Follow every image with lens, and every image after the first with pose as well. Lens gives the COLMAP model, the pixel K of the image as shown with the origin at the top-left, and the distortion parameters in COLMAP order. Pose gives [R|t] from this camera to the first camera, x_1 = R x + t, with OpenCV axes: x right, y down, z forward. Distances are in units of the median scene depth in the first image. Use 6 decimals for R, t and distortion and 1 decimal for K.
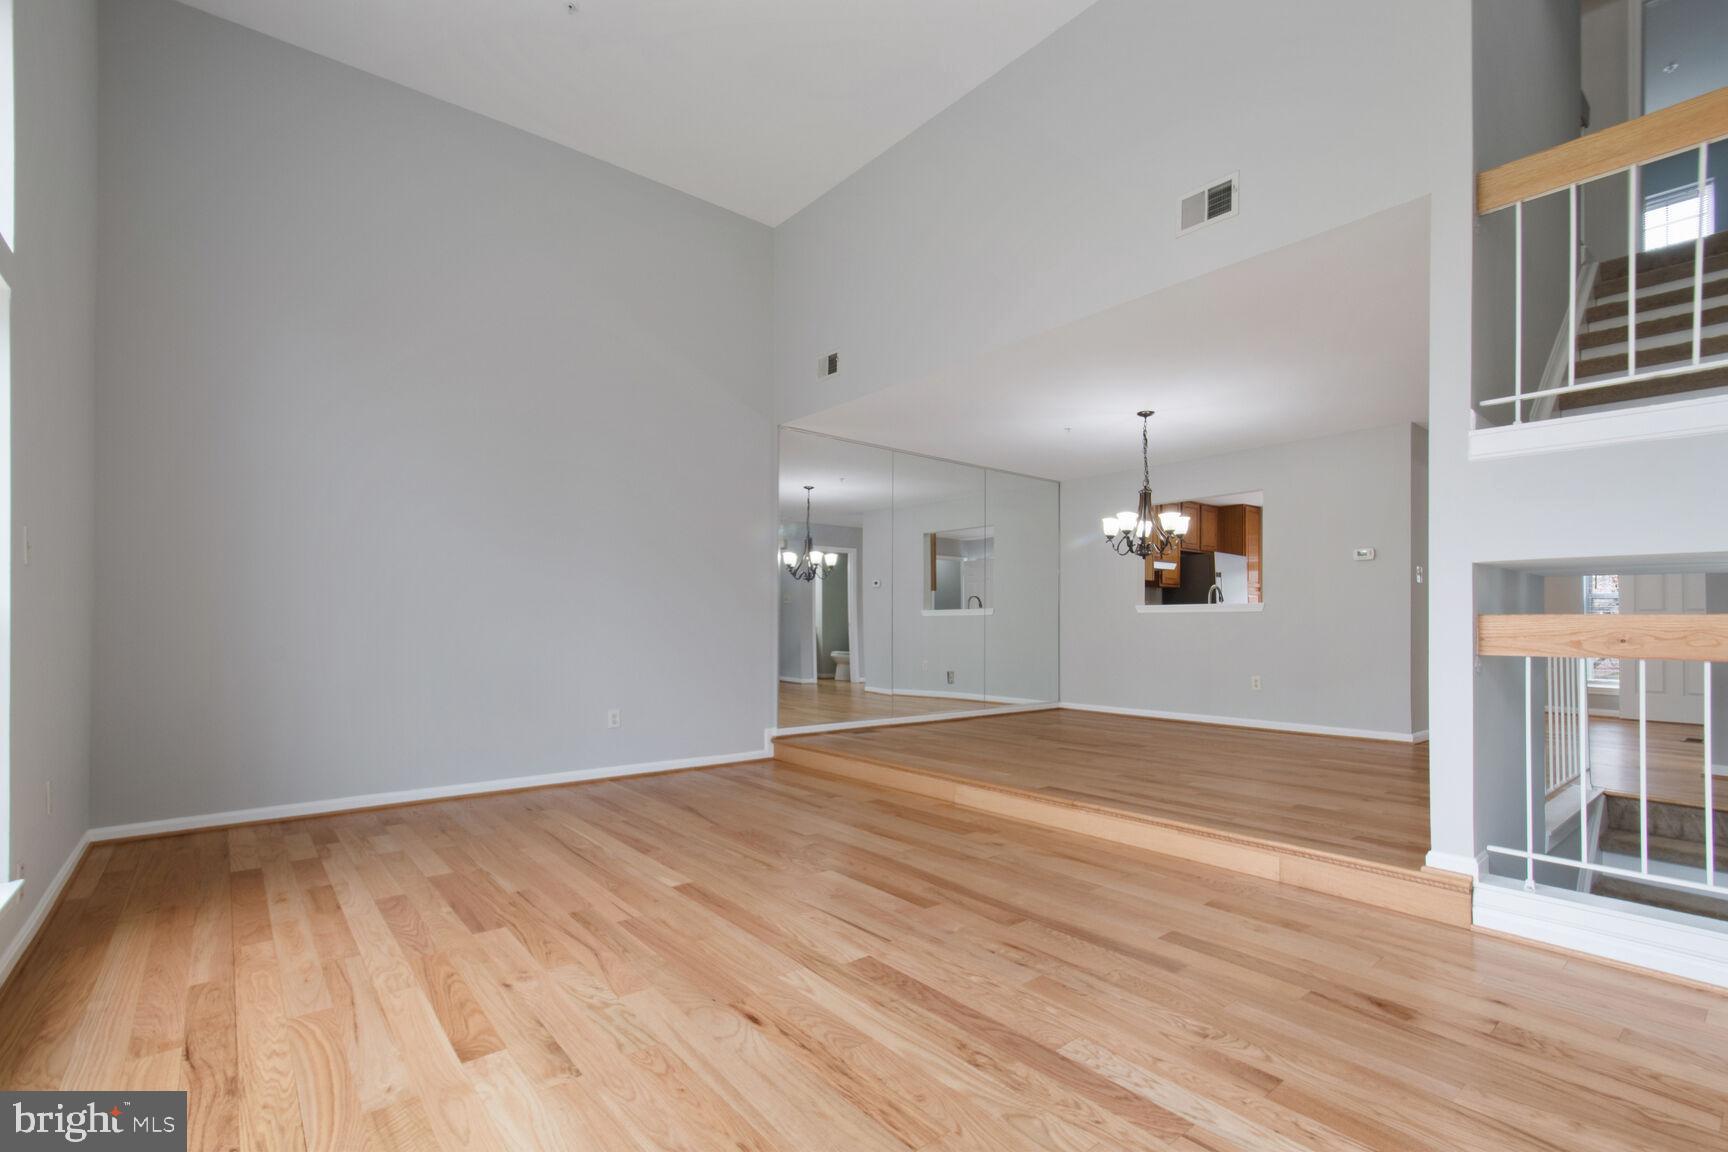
lens RADIAL K [[781.5, 0, 902.8], [0, 781.5, 618.3], [0, 0, 1]] dist [-0.001878, 0.001406]
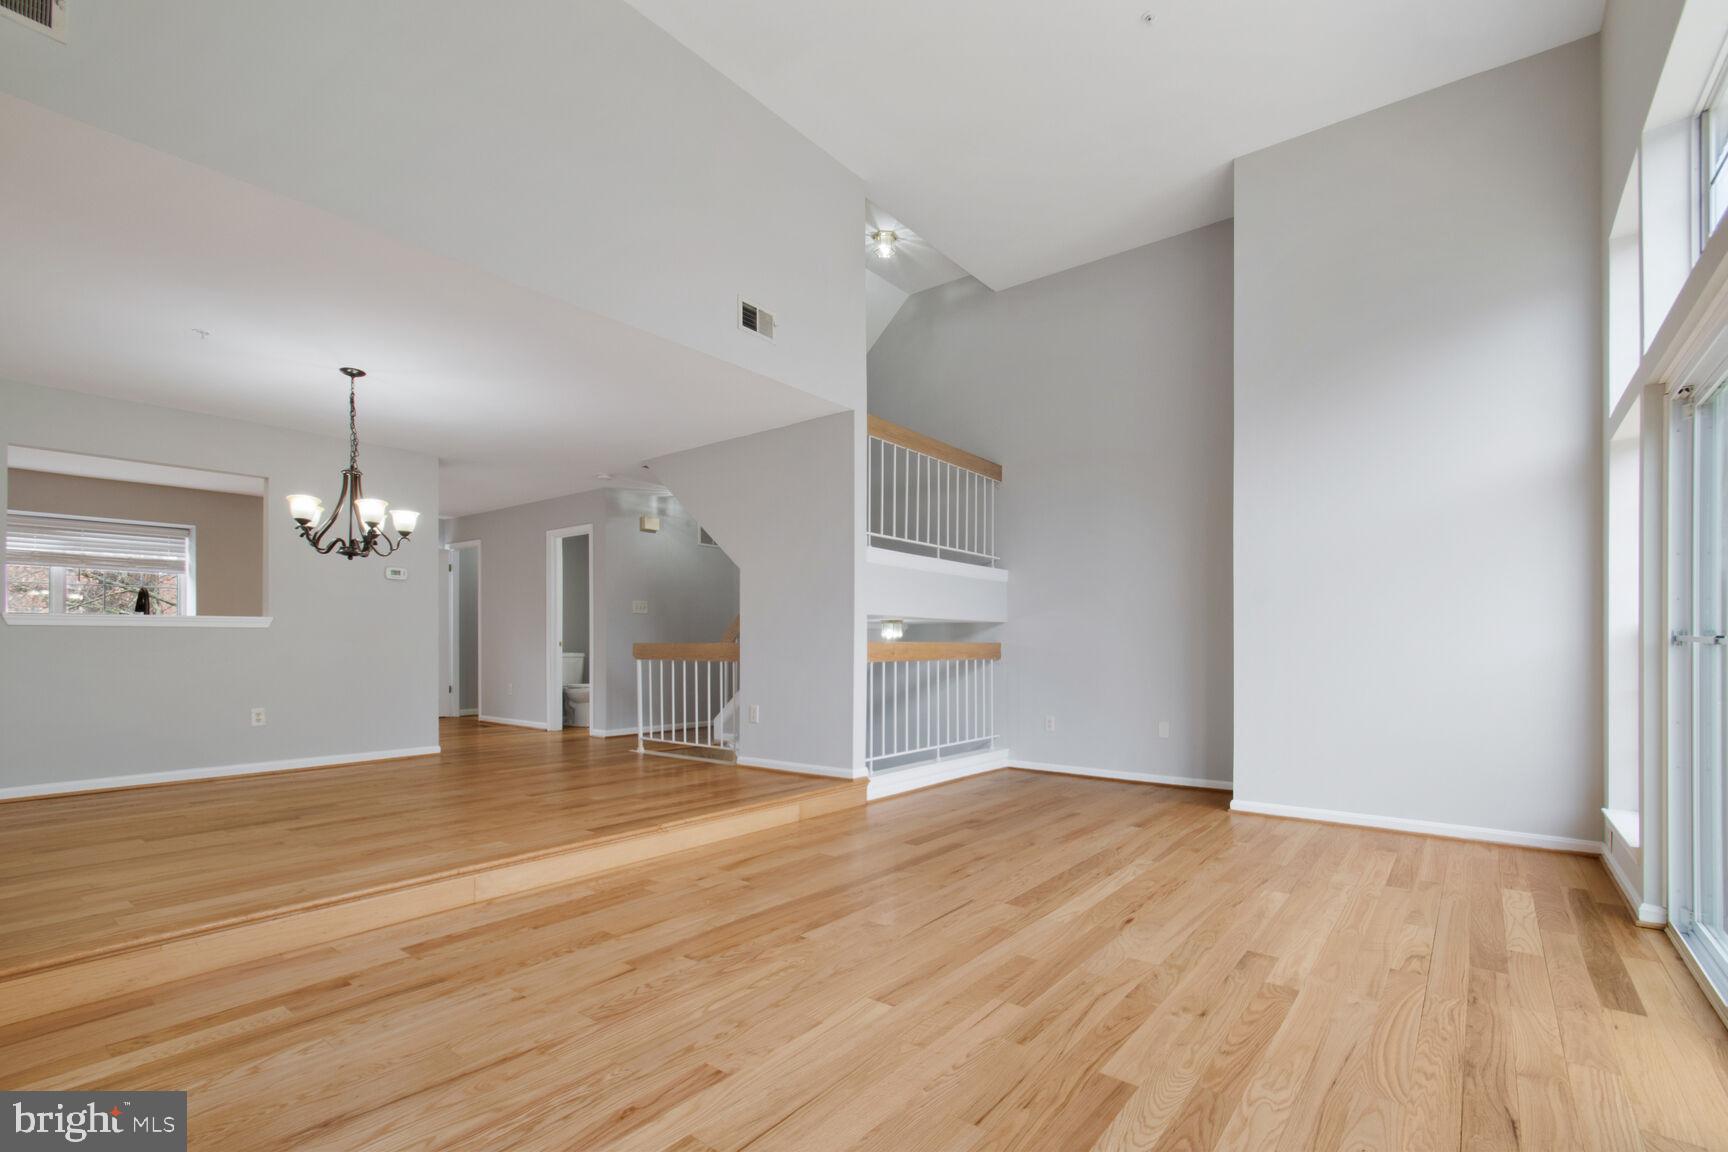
lens RADIAL K [[781.5, 0, 885.7], [0, 781.5, 644.3], [0, 0, 1]] dist [-0.001878, 0.001406]
pose [[-0.199325, 0.001450, 0.979932, -1.298288], [-0.006144, 0.999977, -0.002730, 0.010028], [-0.979914, -0.006565, -0.199312, 1.484275]]
